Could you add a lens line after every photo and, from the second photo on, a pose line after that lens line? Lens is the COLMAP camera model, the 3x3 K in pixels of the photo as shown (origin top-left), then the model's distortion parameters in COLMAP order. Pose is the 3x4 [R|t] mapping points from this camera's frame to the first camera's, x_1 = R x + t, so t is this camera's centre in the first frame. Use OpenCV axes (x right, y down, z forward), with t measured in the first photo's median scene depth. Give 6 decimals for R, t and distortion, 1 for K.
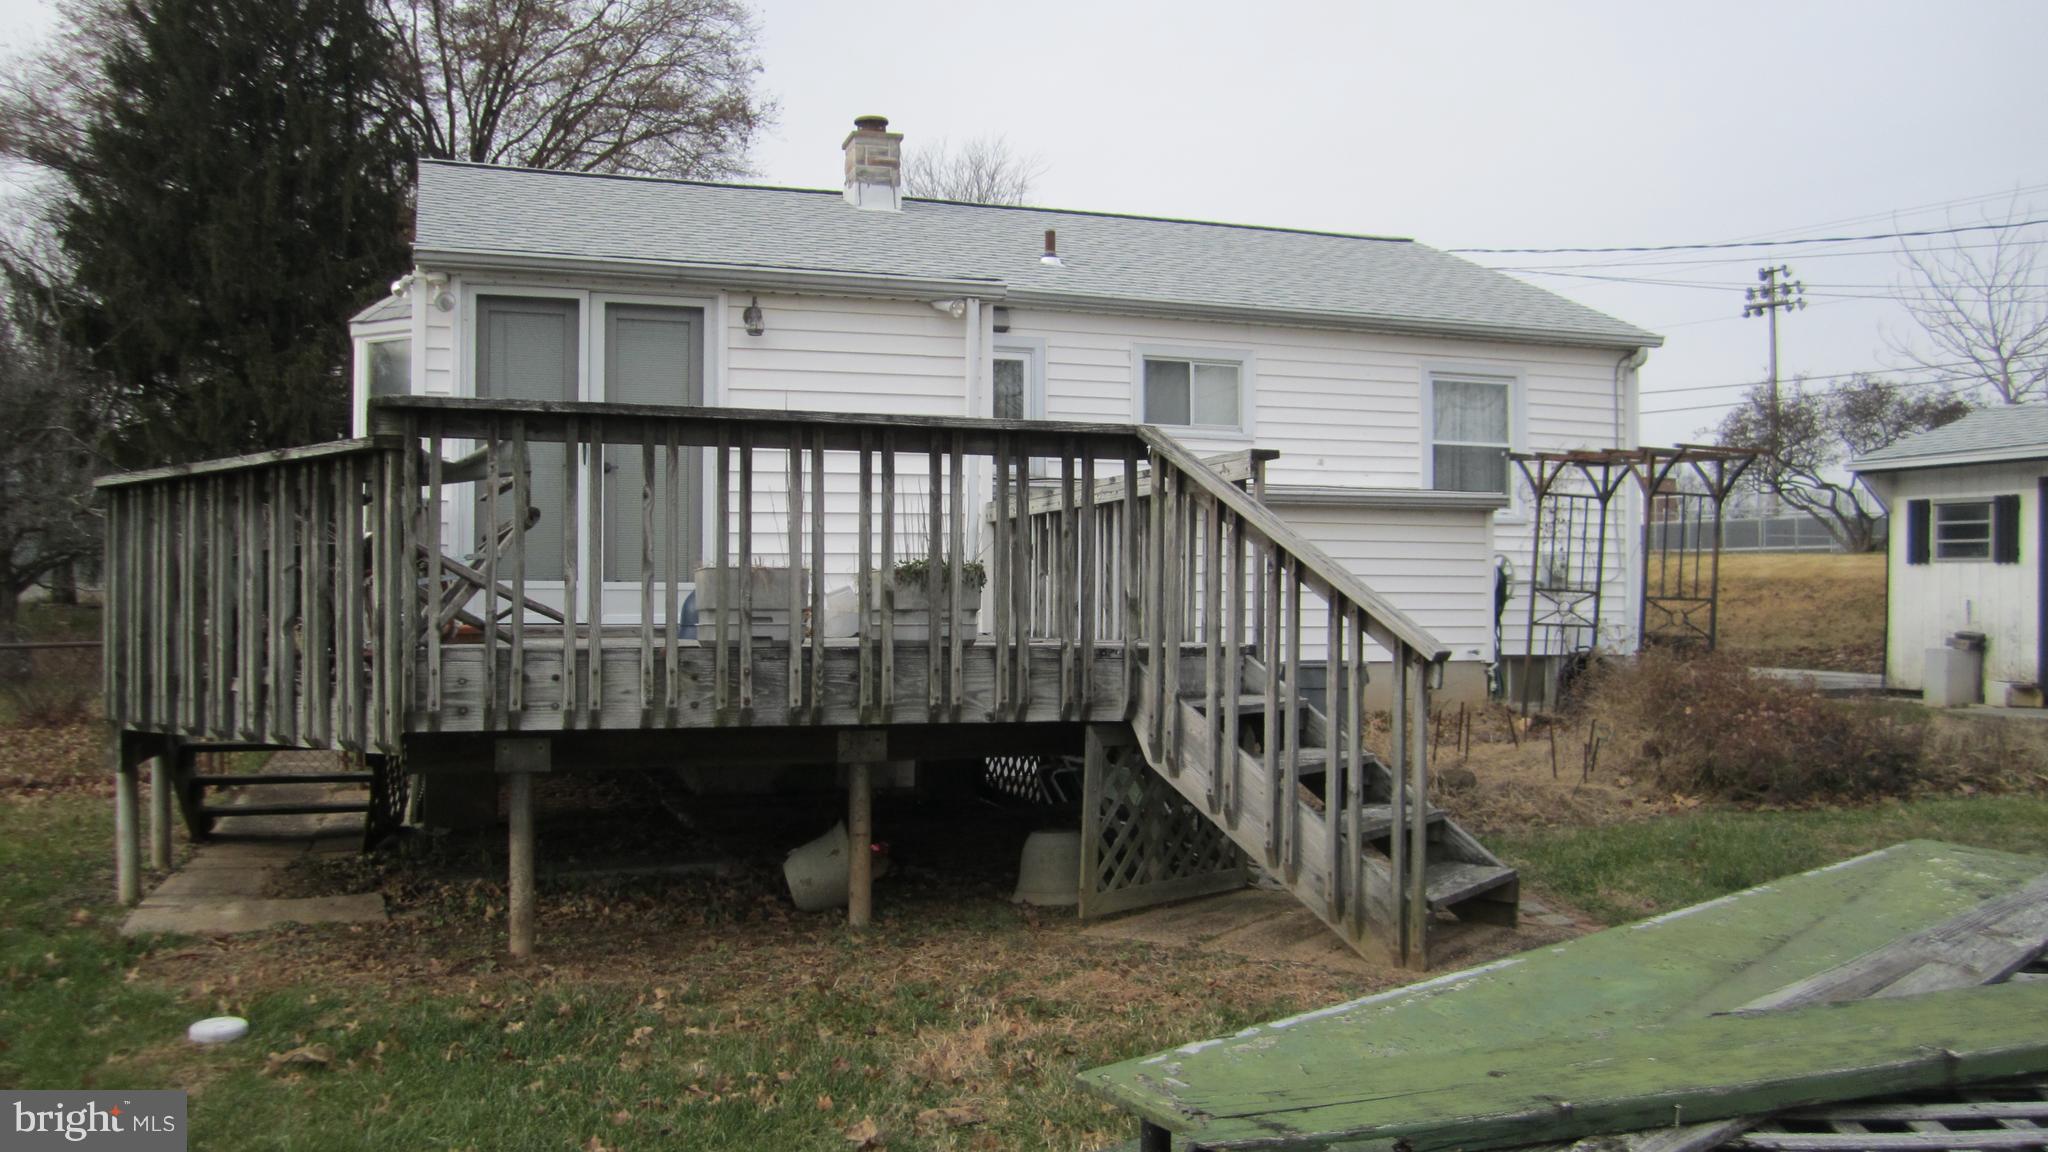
lens RADIAL K [[1693.7, 0, 1024.0], [0, 1693.7, 576.0], [0, 0, 1]] dist [-0.047579, 0.008889]
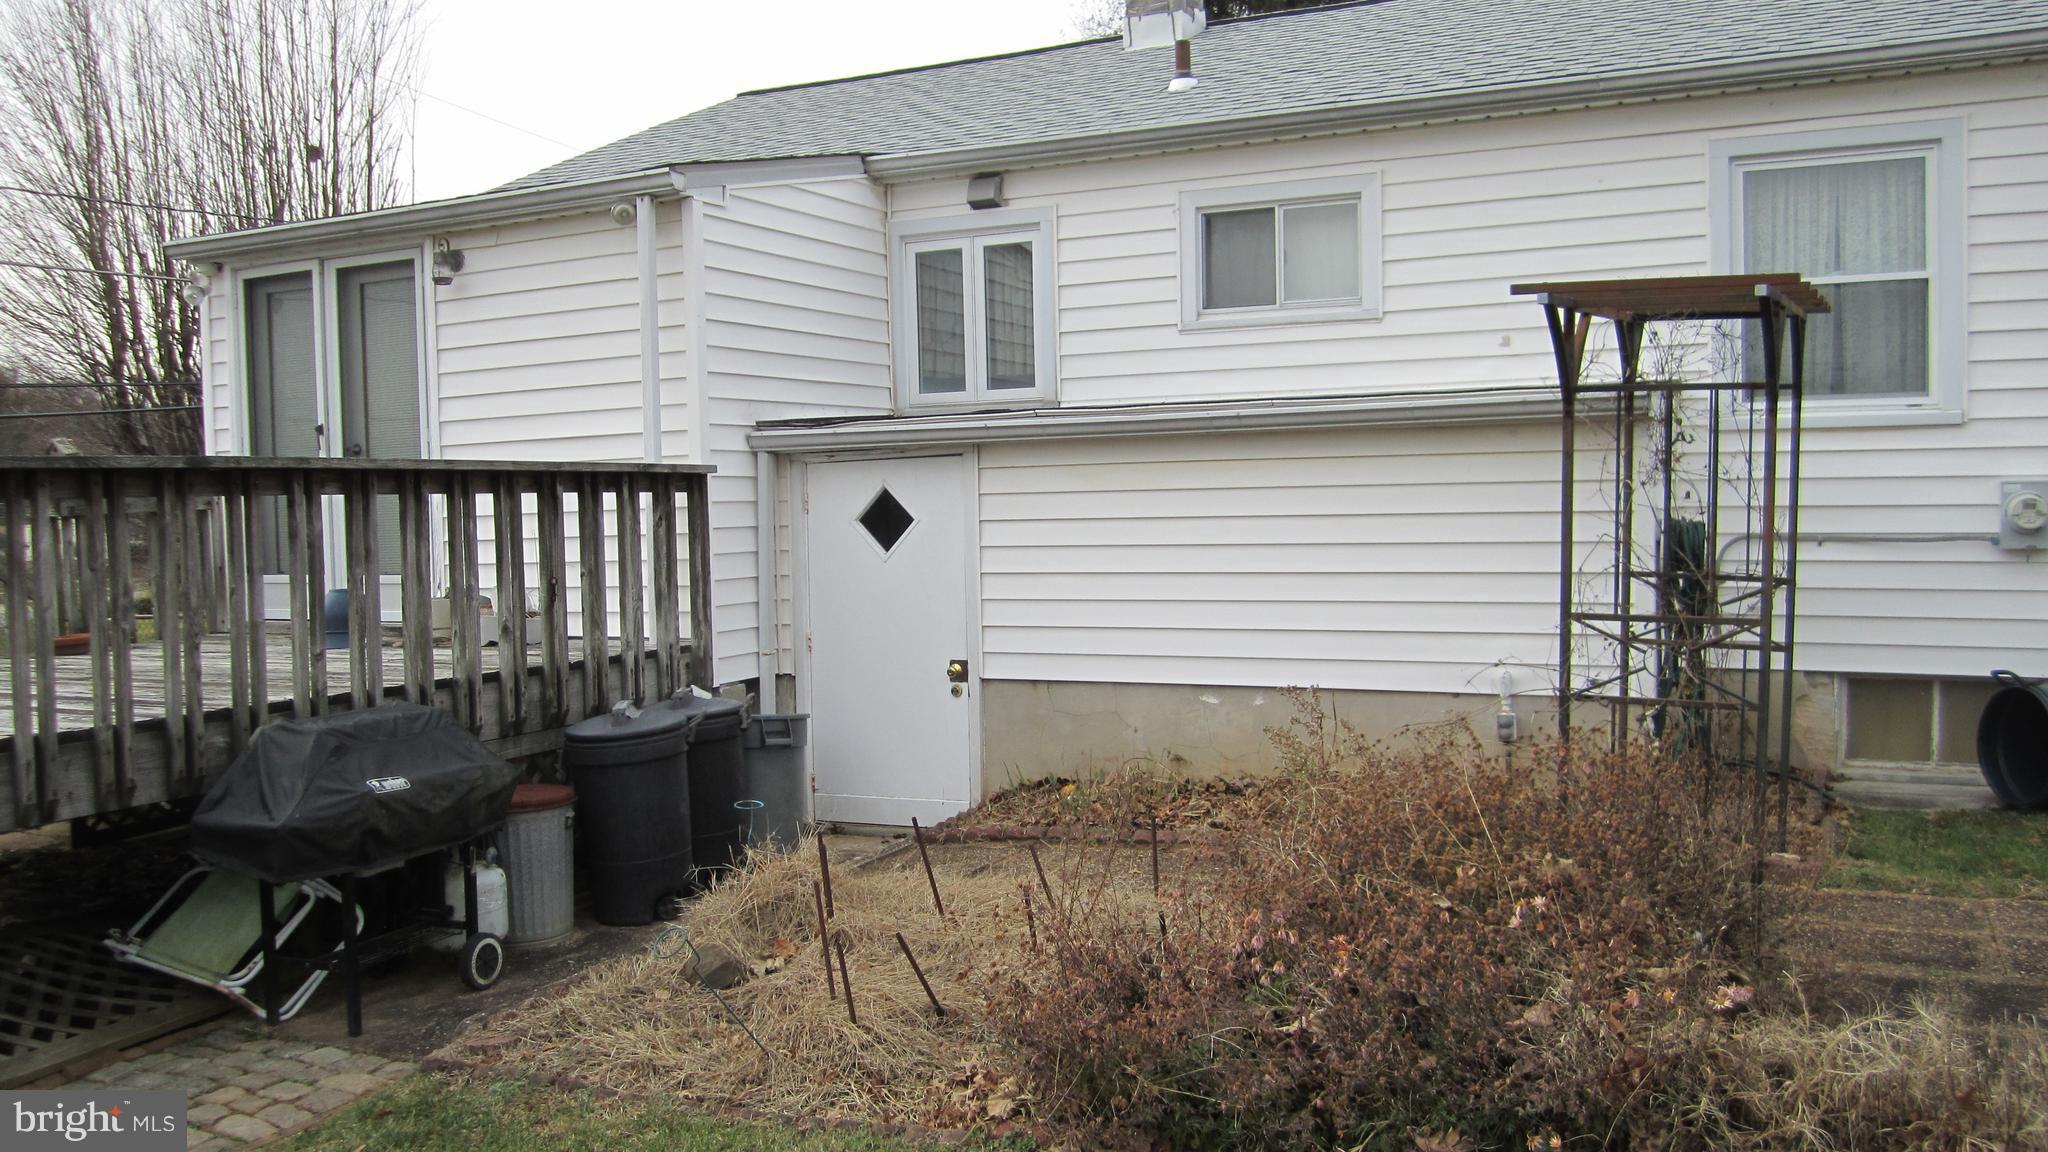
lens RADIAL K [[1685.5, 0, 1024.0], [0, 1685.5, 576.0], [0, 0, 1]] dist [-0.060173, -0.002504]
pose [[0.679183, 0.023445, -0.733594, 0.528986], [0.034696, 0.997347, 0.063996, -0.029786], [0.733148, -0.068917, 0.676568, 0.495921]]
